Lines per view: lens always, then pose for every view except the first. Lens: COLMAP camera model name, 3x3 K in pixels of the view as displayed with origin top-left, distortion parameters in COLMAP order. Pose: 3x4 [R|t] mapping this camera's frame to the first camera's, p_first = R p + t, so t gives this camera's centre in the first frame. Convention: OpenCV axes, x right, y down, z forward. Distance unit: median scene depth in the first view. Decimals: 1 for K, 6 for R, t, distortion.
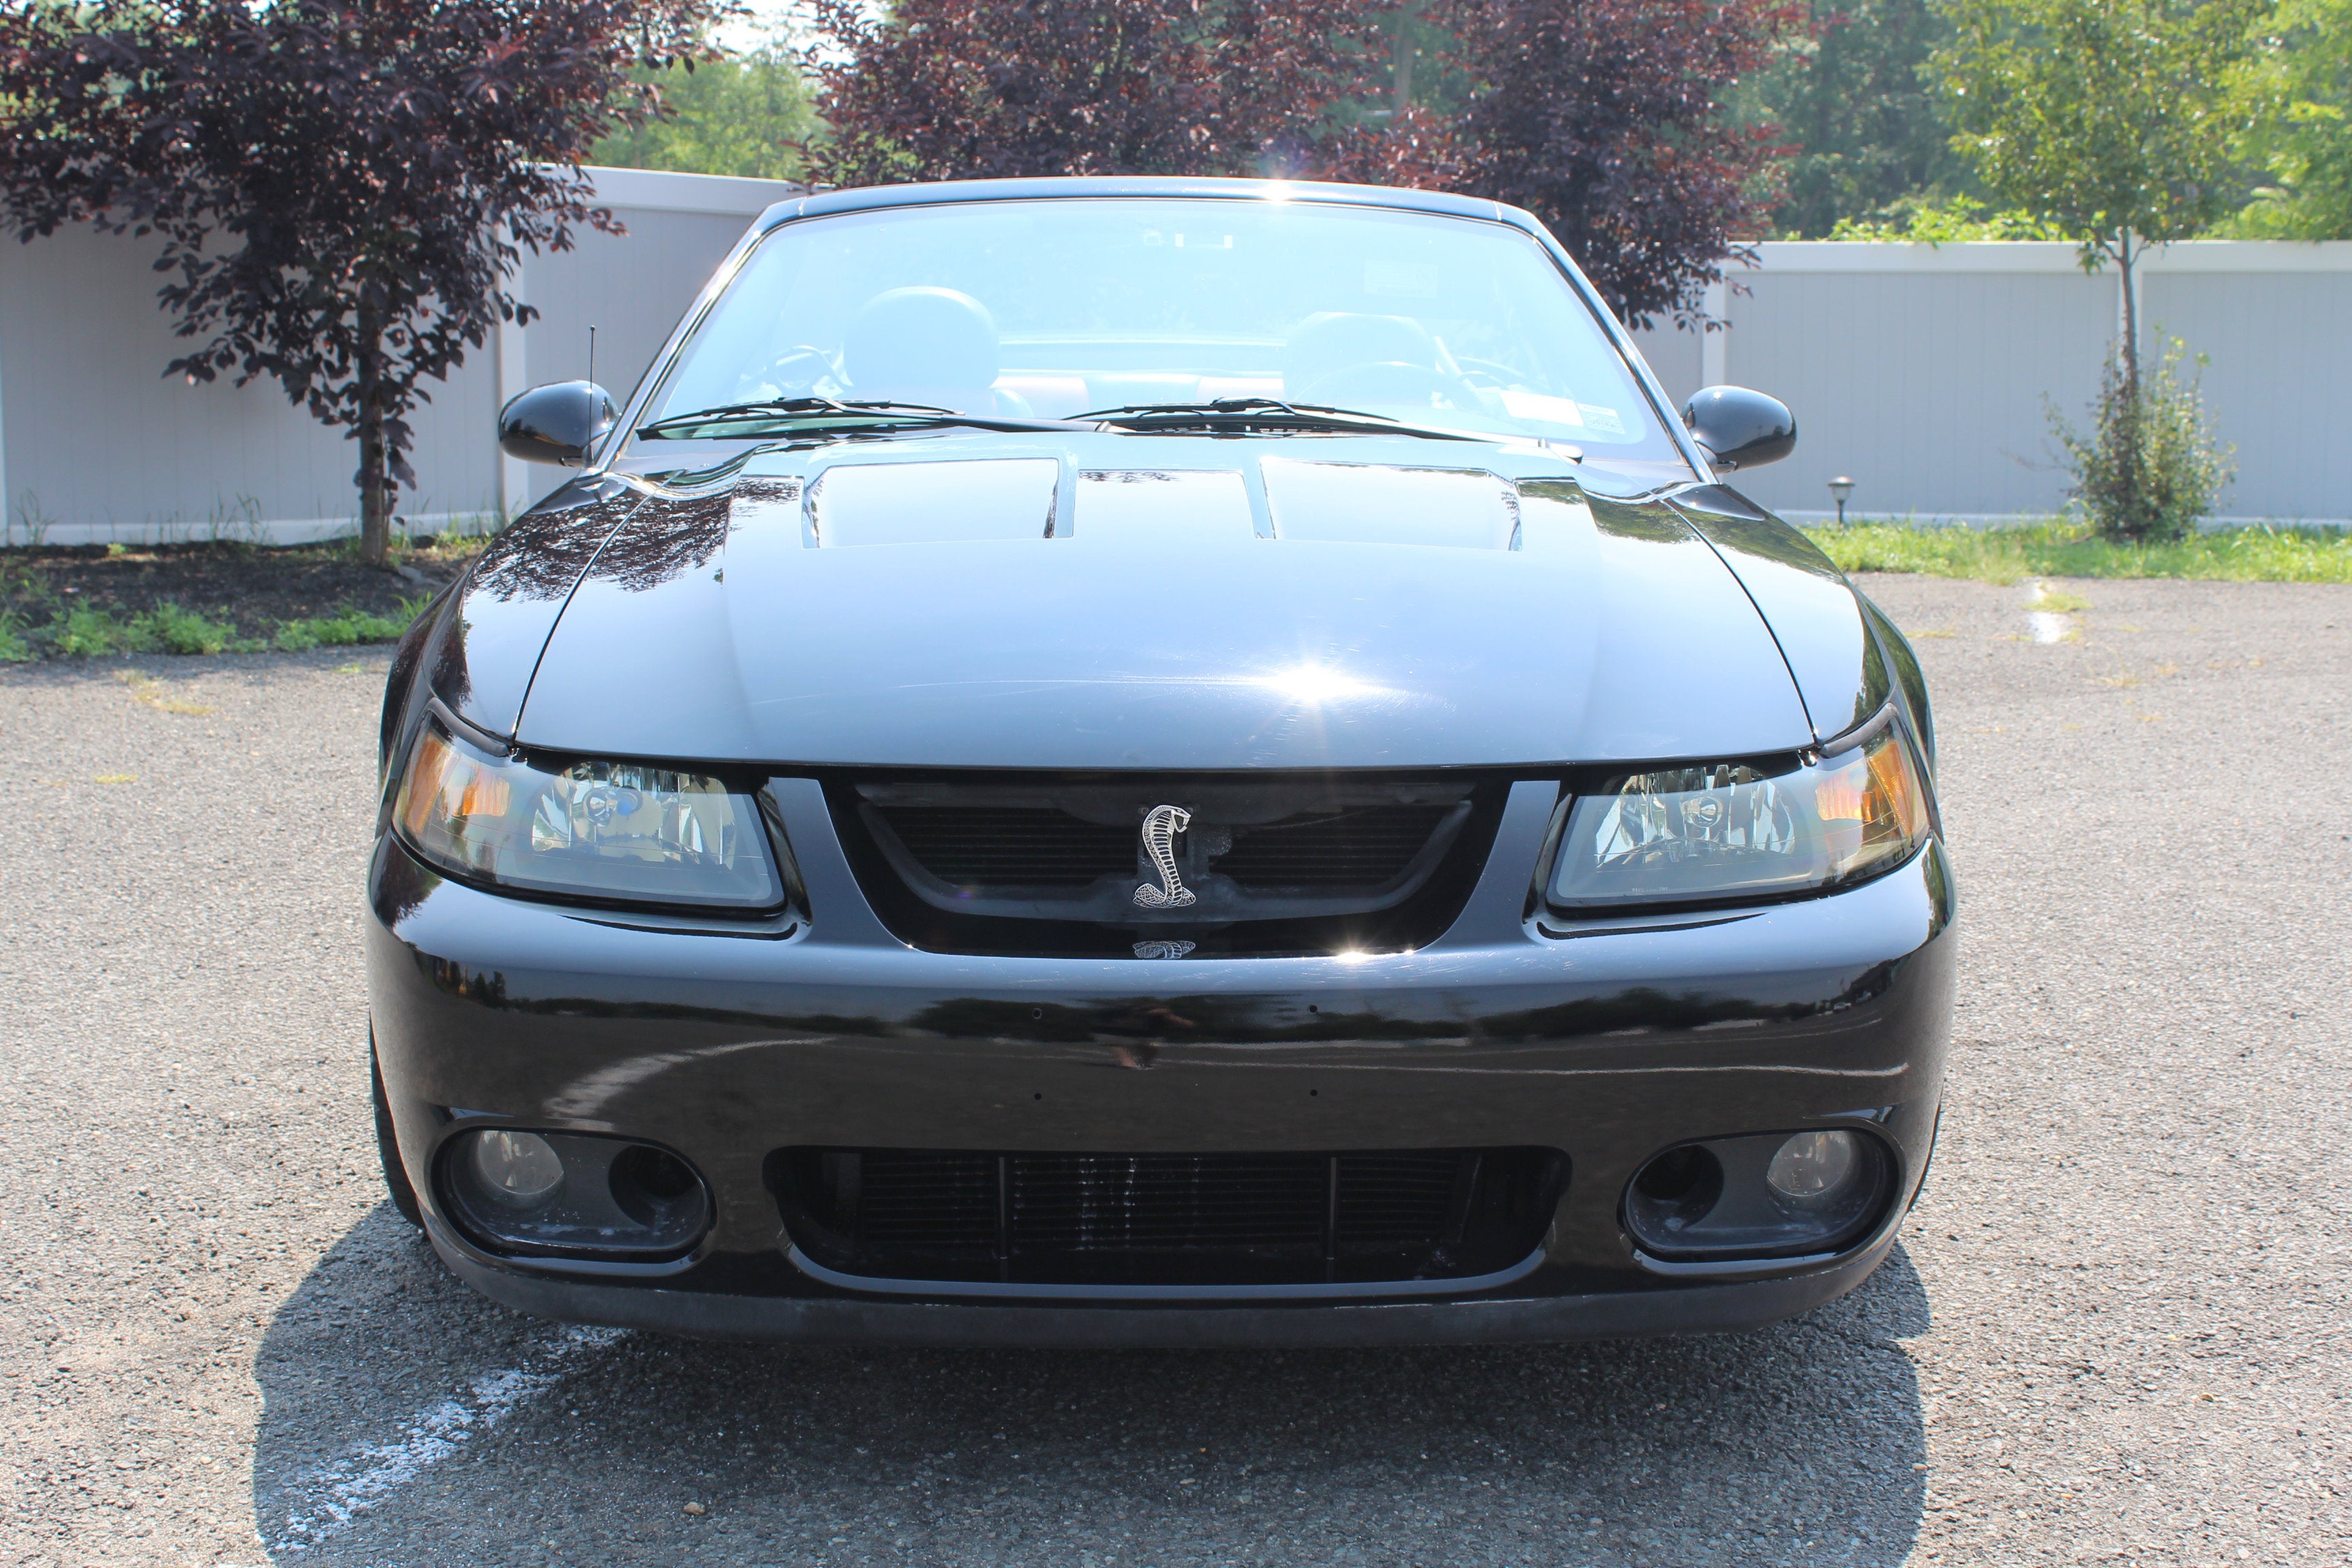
lens RADIAL K [[3110.8, 0, 1178.5], [0, 3110.8, 804.4], [0, 0, 1]] dist [-0.088995, 0.000000]
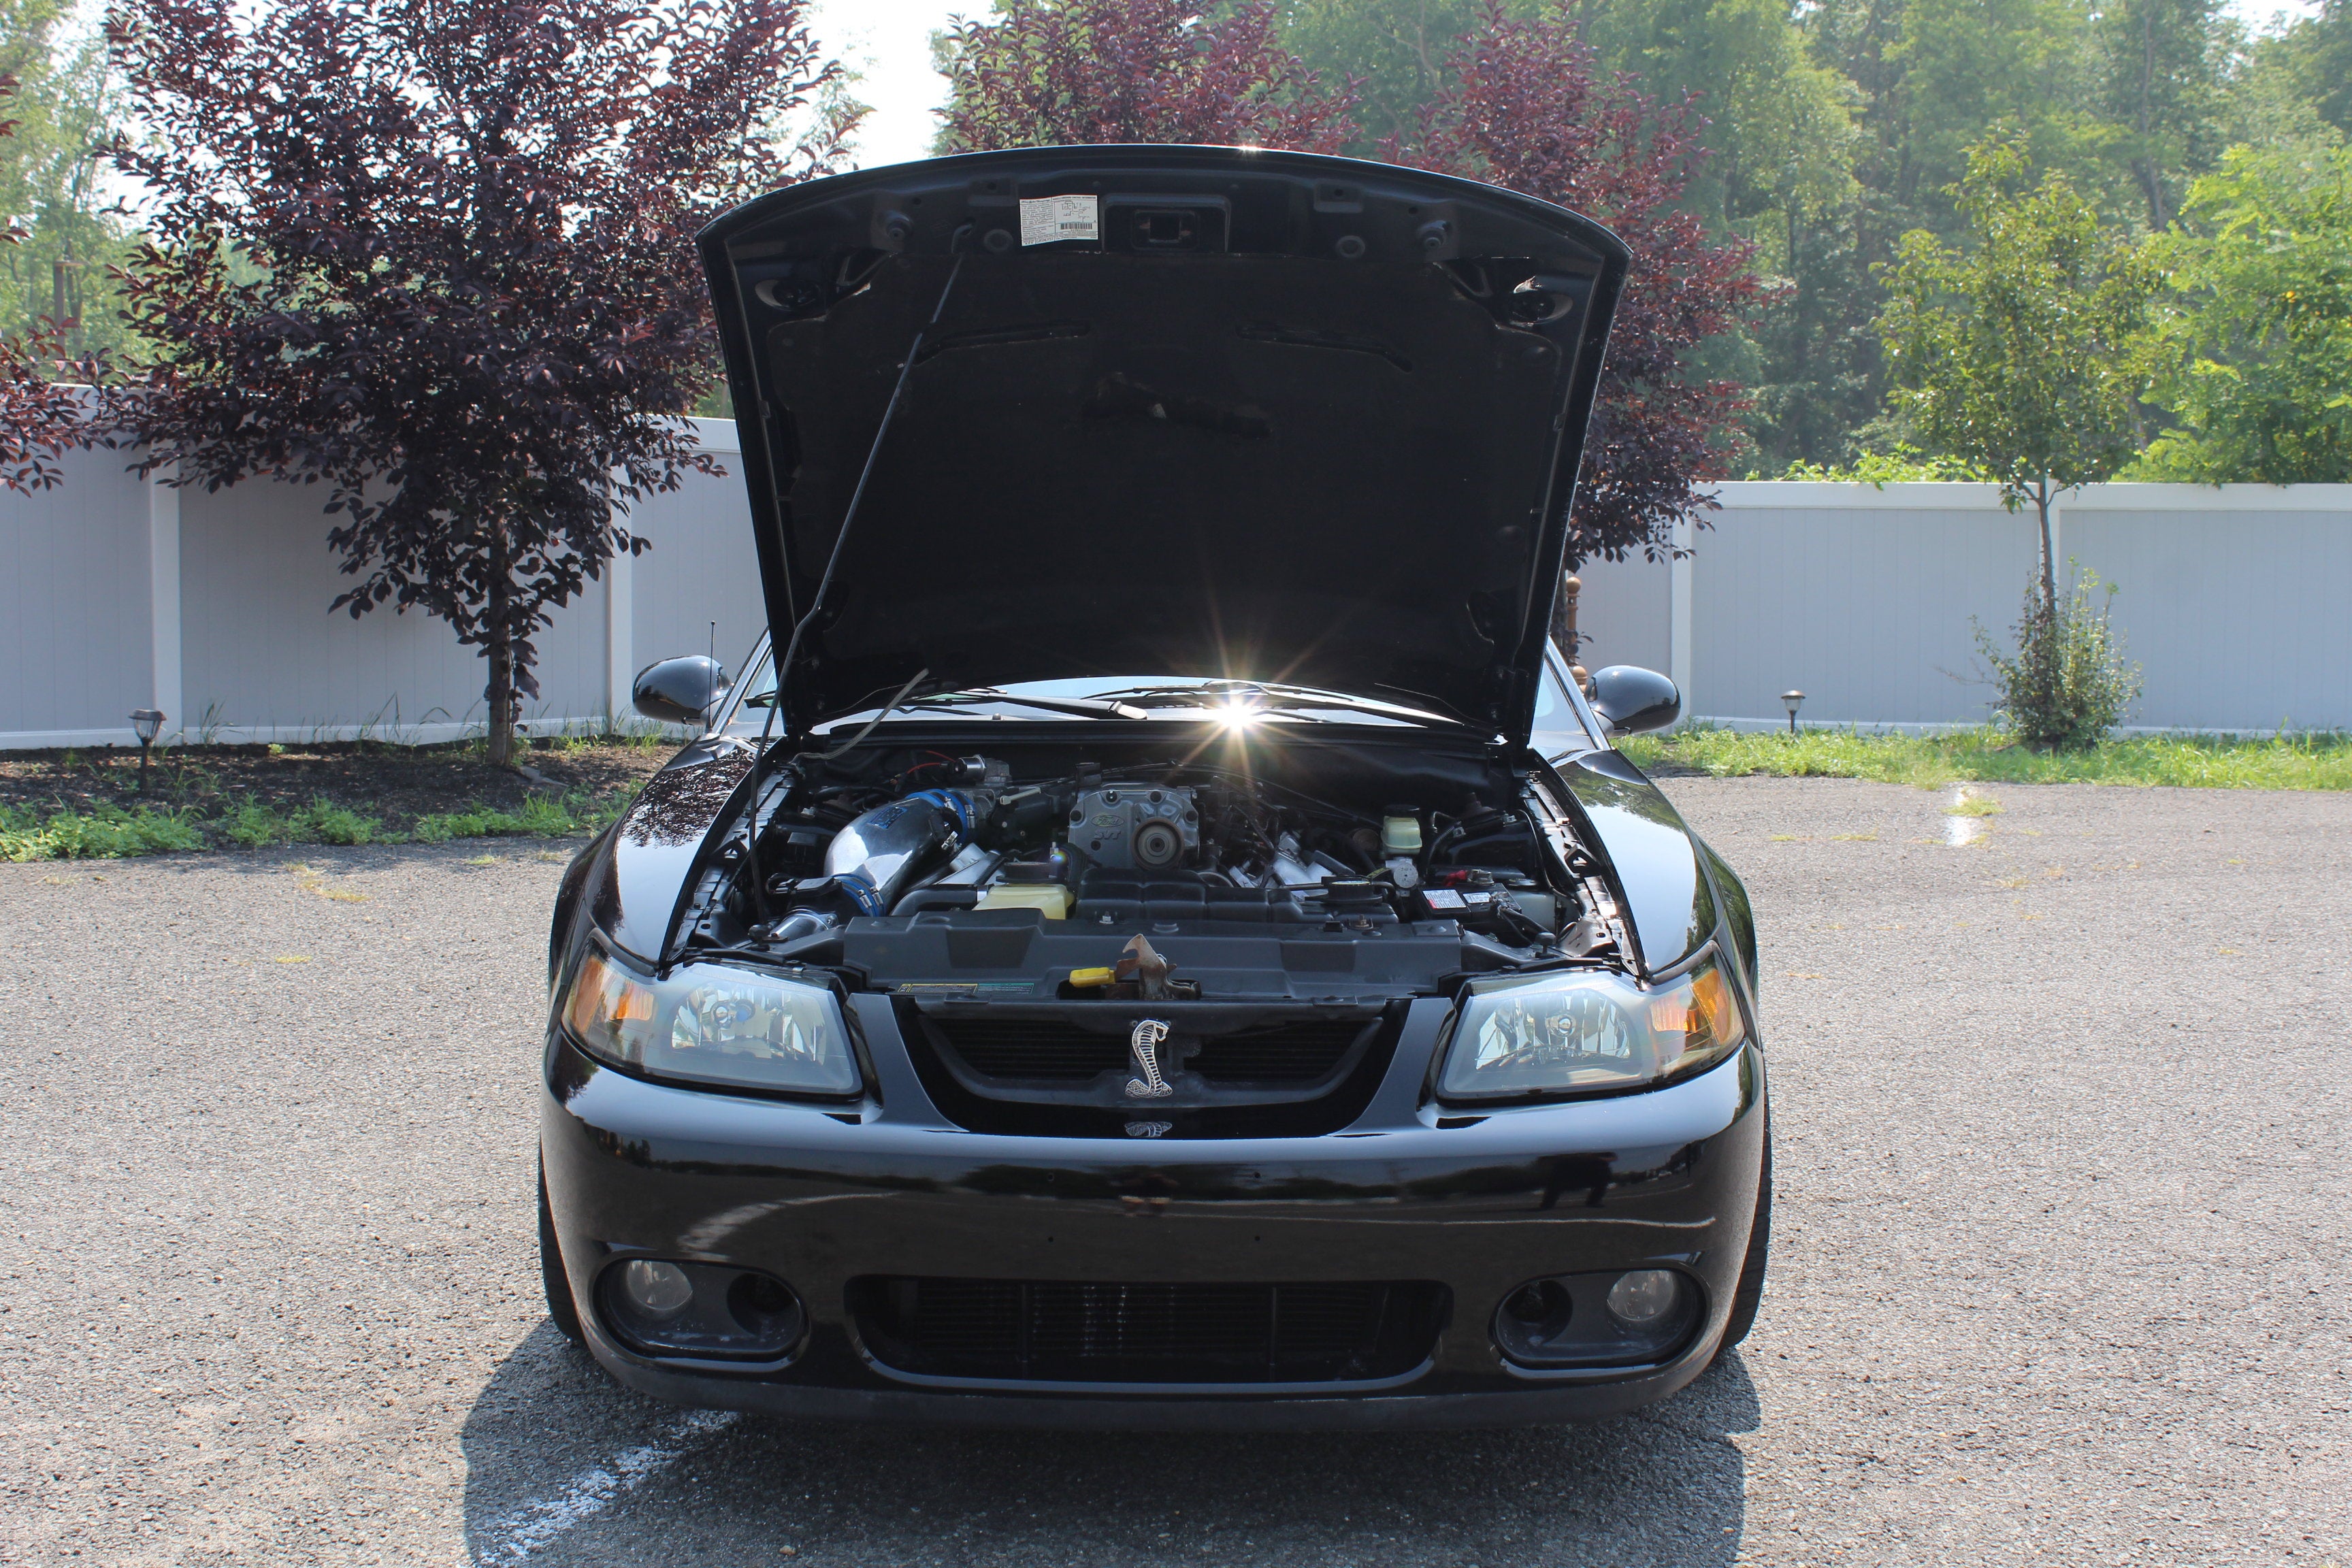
lens RADIAL K [[2898.8, 0, 1186.4], [0, 2898.8, 766.3], [0, 0, 1]] dist [-0.112619, 0.000000]
pose [[0.999912, 0.006927, -0.011317, 0.021325], [-0.007683, 0.997640, -0.068236, -0.020193], [0.010818, 0.068317, 0.997605, -0.208627]]
